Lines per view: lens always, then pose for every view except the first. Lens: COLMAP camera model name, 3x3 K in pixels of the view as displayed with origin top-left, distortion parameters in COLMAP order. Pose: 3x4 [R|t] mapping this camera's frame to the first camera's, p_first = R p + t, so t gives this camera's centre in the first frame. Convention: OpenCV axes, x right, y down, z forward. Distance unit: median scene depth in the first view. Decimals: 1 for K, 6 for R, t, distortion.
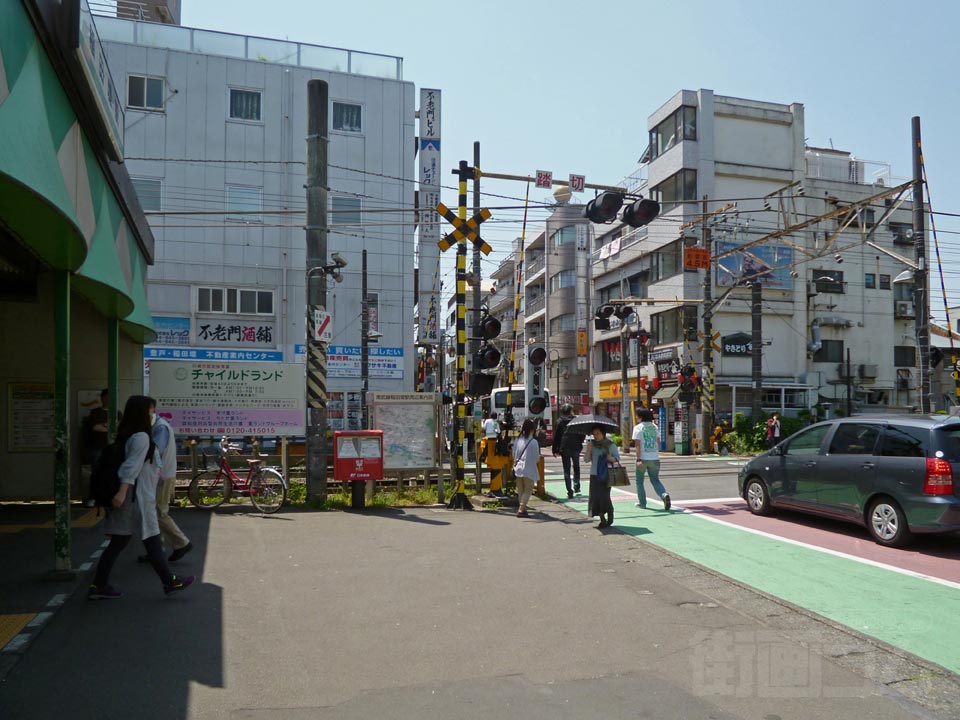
lens RADIAL K [[713.7, 0, 474.9], [0, 713.7, 424.4], [0, 0, 1]] dist [-0.050330, -0.000225]
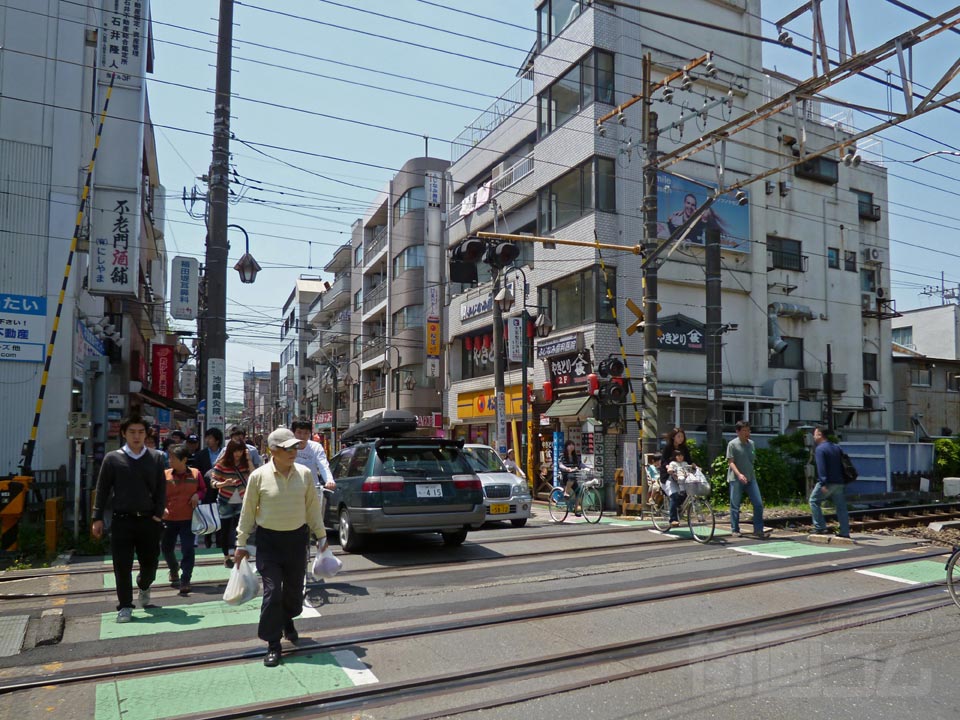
lens RADIAL K [[713.7, 0, 474.9], [0, 713.7, 424.4], [0, 0, 1]] dist [-0.050330, -0.000225]
pose [[0.980367, 0.011156, 0.196863, 0.069727], [-0.003714, 0.999266, -0.038132, -0.005947], [-0.197144, 0.036652, 0.979689, 0.405175]]
